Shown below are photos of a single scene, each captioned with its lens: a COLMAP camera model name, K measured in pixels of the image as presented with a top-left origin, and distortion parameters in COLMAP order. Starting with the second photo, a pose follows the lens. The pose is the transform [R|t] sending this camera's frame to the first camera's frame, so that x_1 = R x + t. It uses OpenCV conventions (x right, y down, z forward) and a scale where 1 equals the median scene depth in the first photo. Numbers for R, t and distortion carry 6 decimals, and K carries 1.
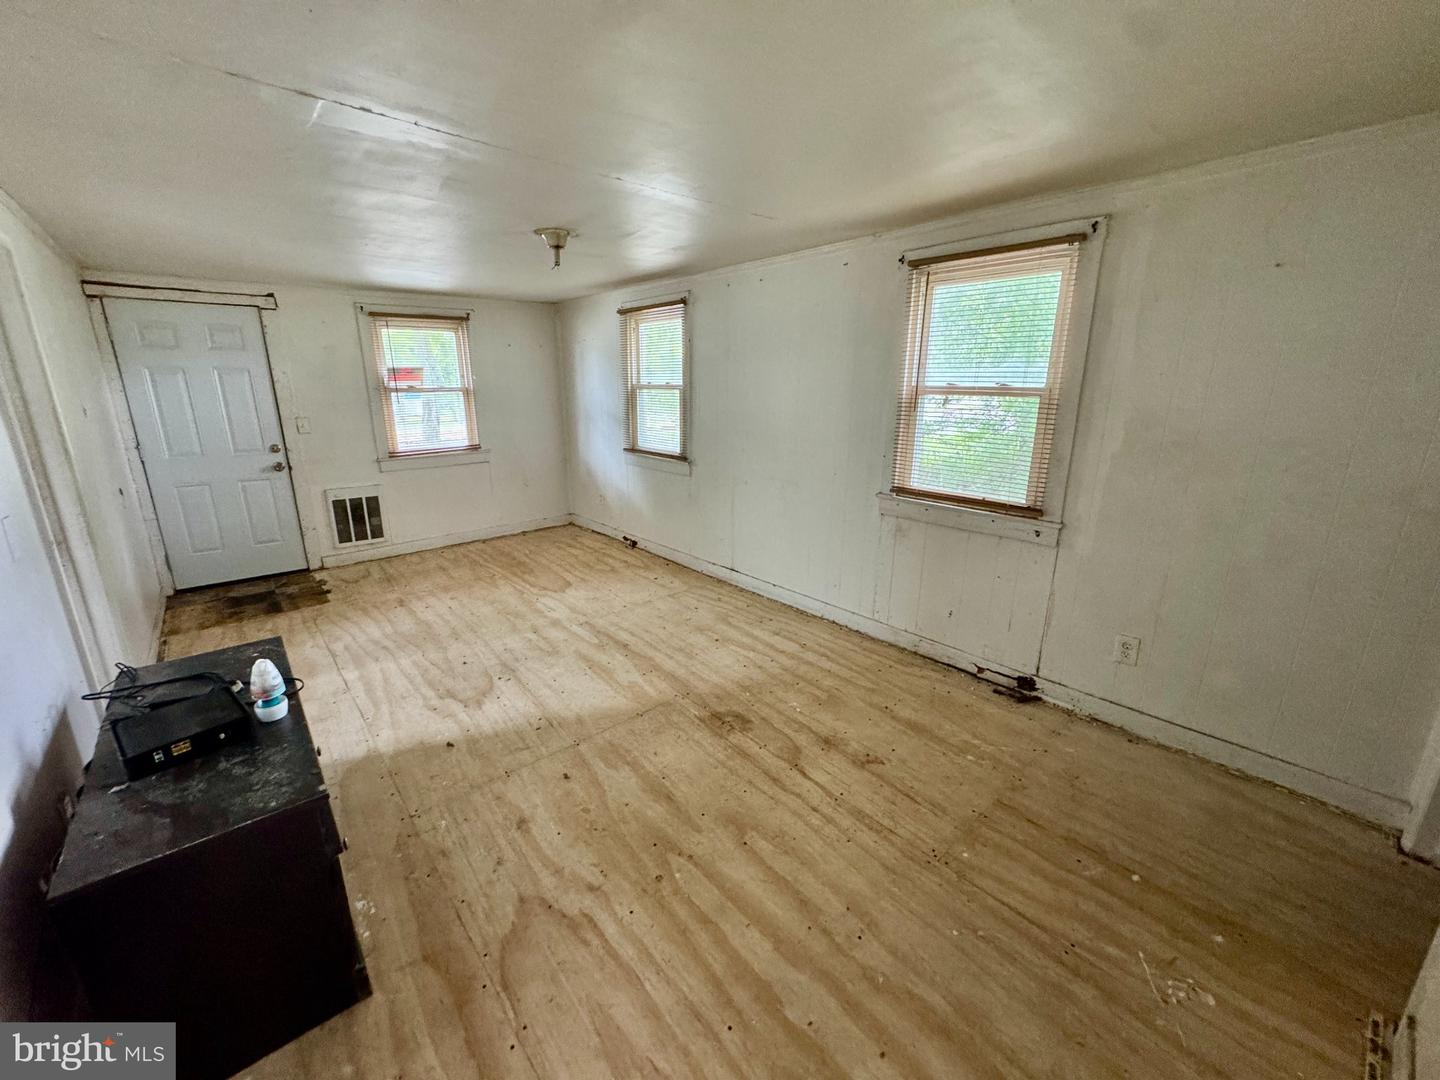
lens RADIAL K [[574.2, 0, 718.1], [0, 574.2, 540.1], [0, 0, 1]] dist [-0.002119, -0.000197]
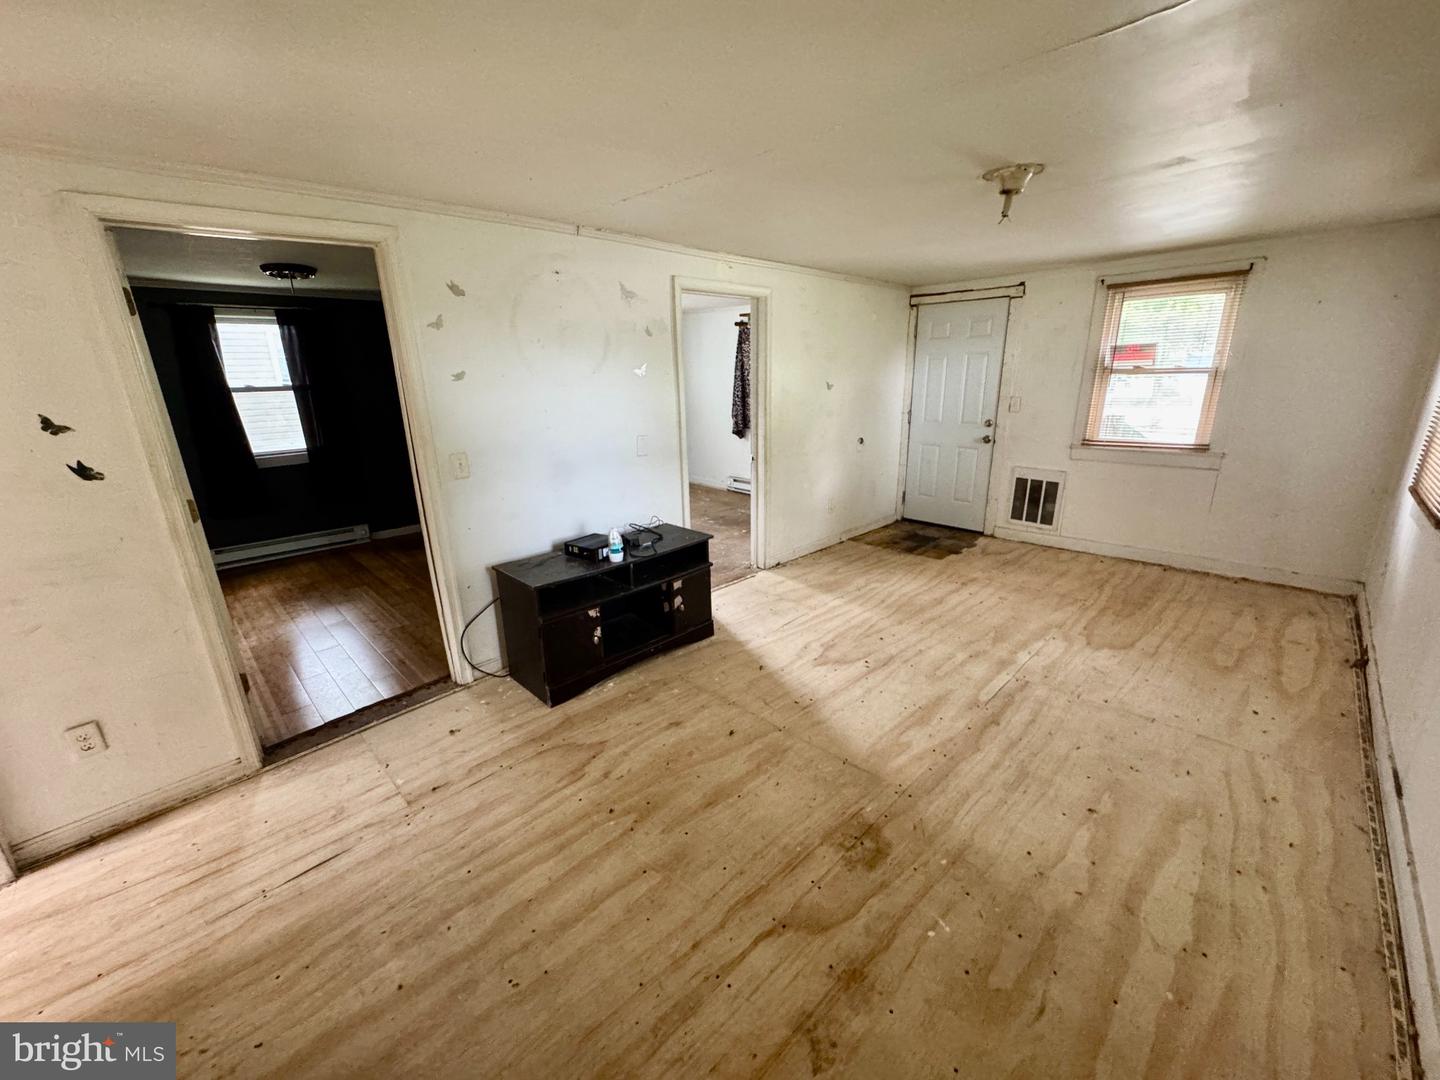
lens RADIAL K [[574.2, 0, 718.1], [0, 574.2, 540.1], [0, 0, 1]] dist [-0.002119, -0.000197]
pose [[0.069542, 0.285241, -0.955930, 0.417398], [-0.244550, 0.933885, 0.260872, -0.131658], [0.967140, 0.215631, 0.134700, 0.457178]]
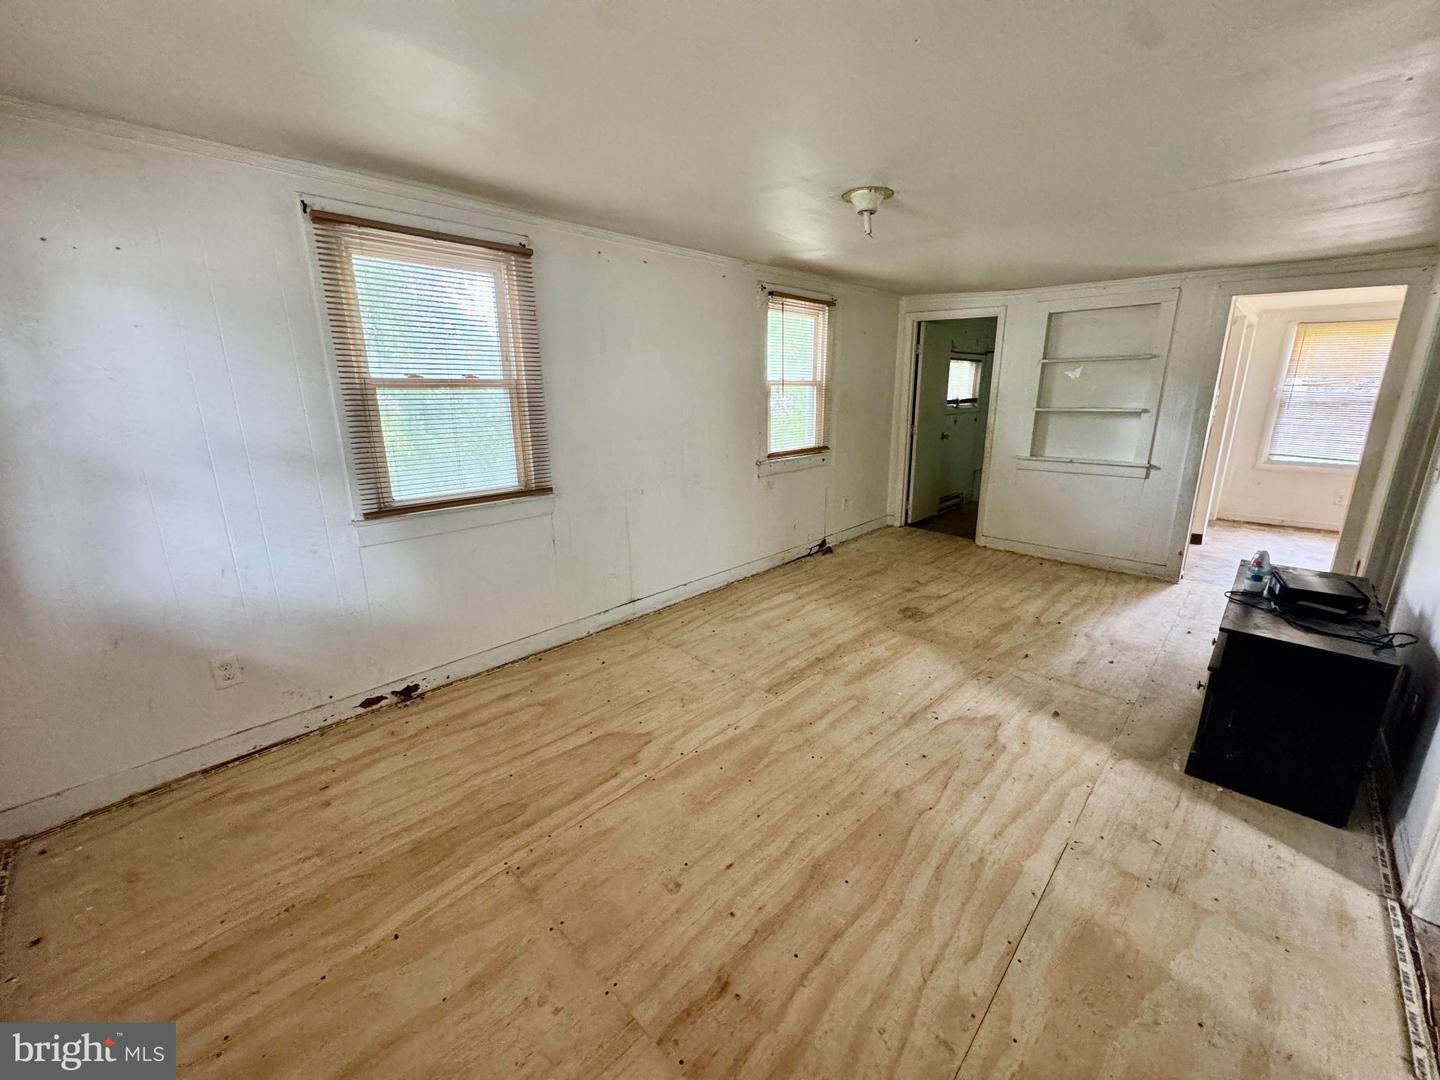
lens RADIAL K [[574.2, 0, 718.1], [0, 574.2, 540.1], [0, 0, 1]] dist [-0.002119, -0.000197]
pose [[-0.088042, -0.258676, 0.961944, -0.898147], [0.269445, 0.923509, 0.273001, -0.263886], [-0.958983, 0.283227, -0.011609, 1.013622]]
